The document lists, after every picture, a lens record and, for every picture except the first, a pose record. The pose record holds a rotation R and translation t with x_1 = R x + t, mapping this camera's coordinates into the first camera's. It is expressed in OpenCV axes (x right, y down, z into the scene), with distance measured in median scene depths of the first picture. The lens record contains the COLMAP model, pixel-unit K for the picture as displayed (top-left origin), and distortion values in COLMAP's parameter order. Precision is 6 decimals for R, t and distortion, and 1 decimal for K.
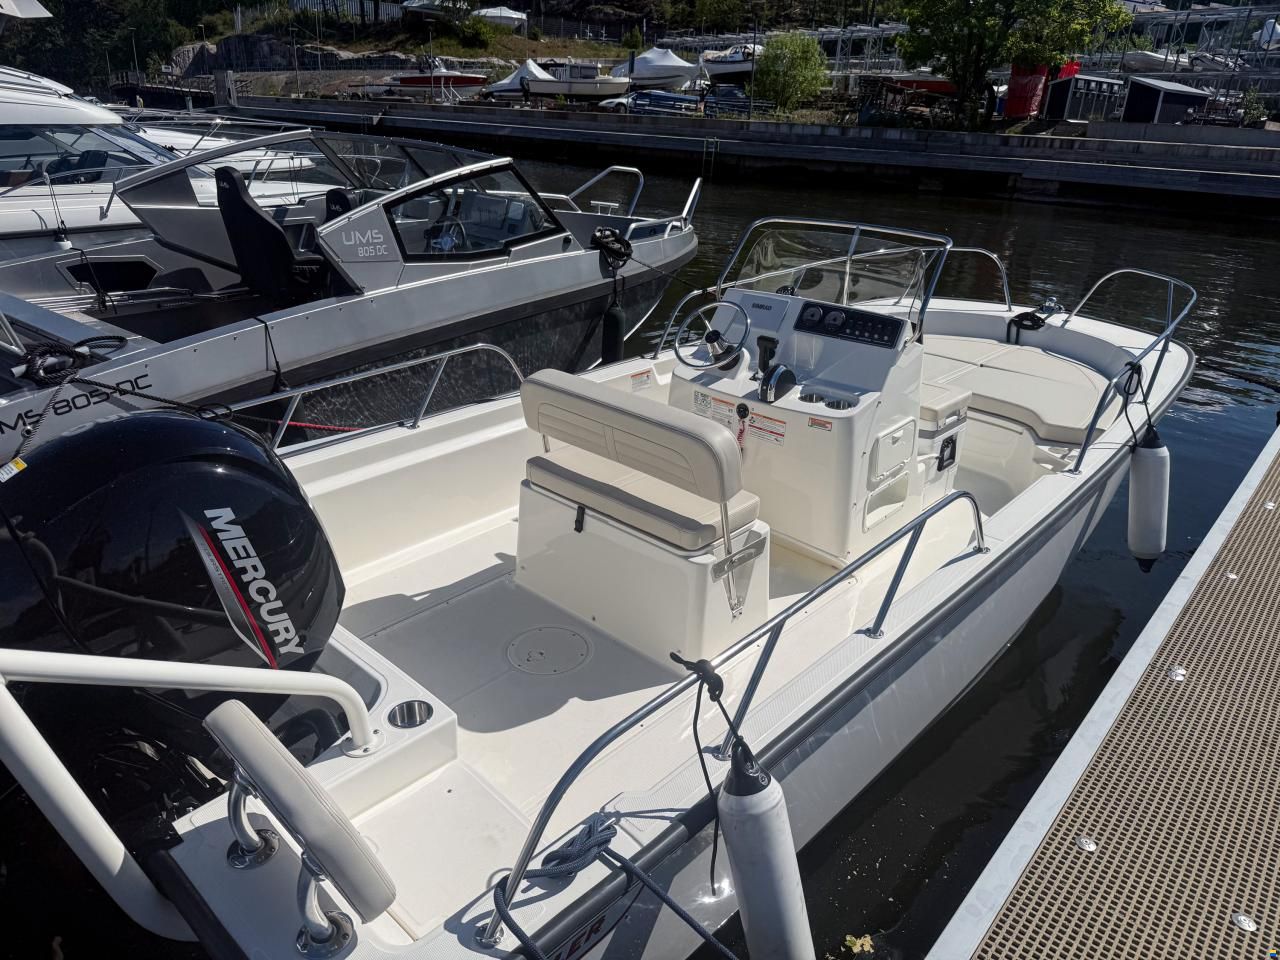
lens RADIAL K [[870.6, 0, 644.0], [0, 870.6, 478.6], [0, 0, 1]] dist [0.055056, -0.049336]
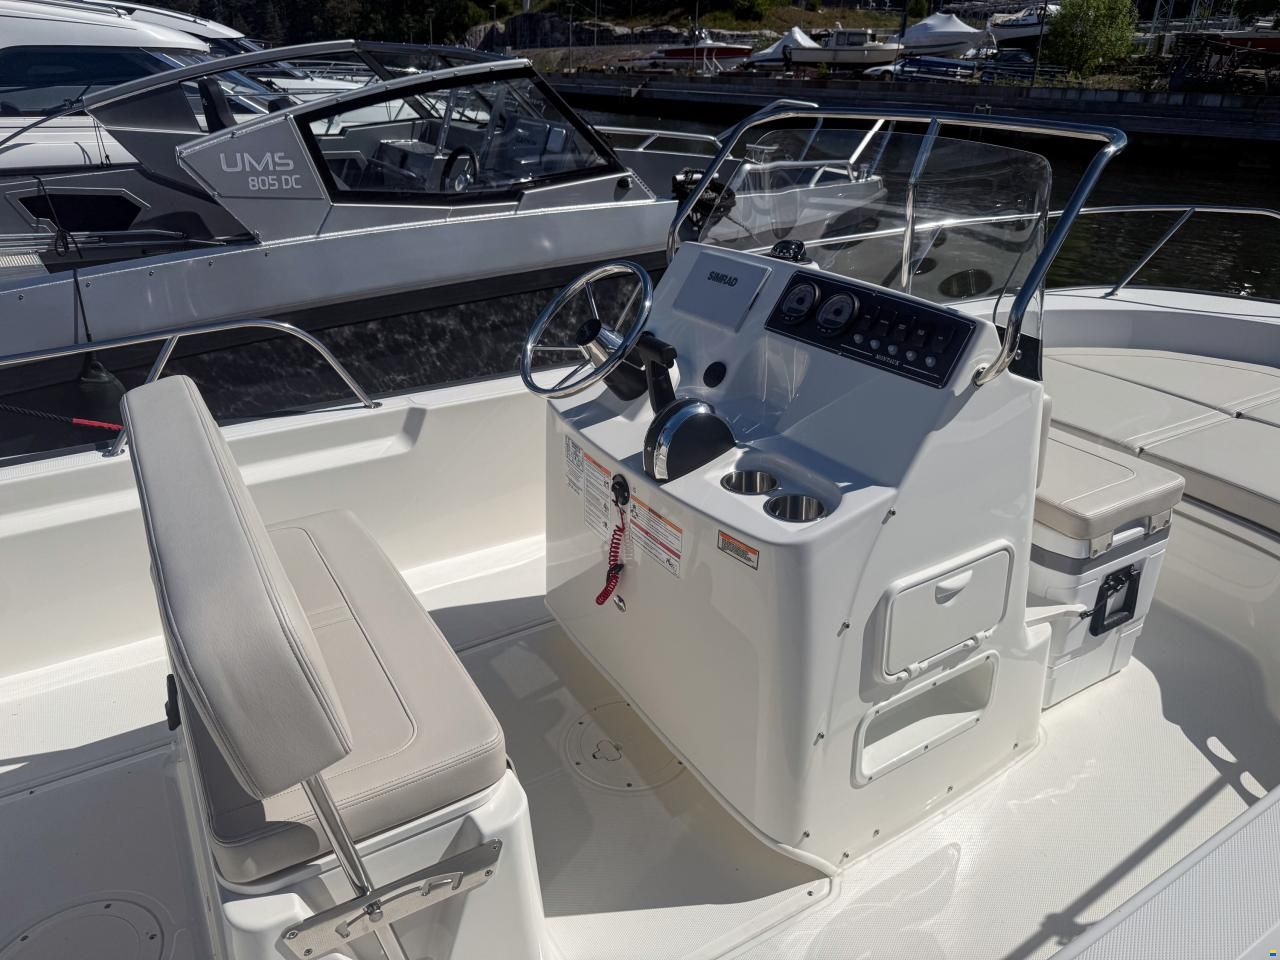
lens RADIAL K [[906.3, 0, 643.1], [0, 906.3, 473.6], [0, 0, 1]] dist [0.025382, -0.010539]
pose [[0.964130, 0.101072, -0.245436, 0.147924], [-0.098751, 0.994874, 0.021776, -0.059288], [0.246379, 0.003242, 0.969168, 0.312024]]
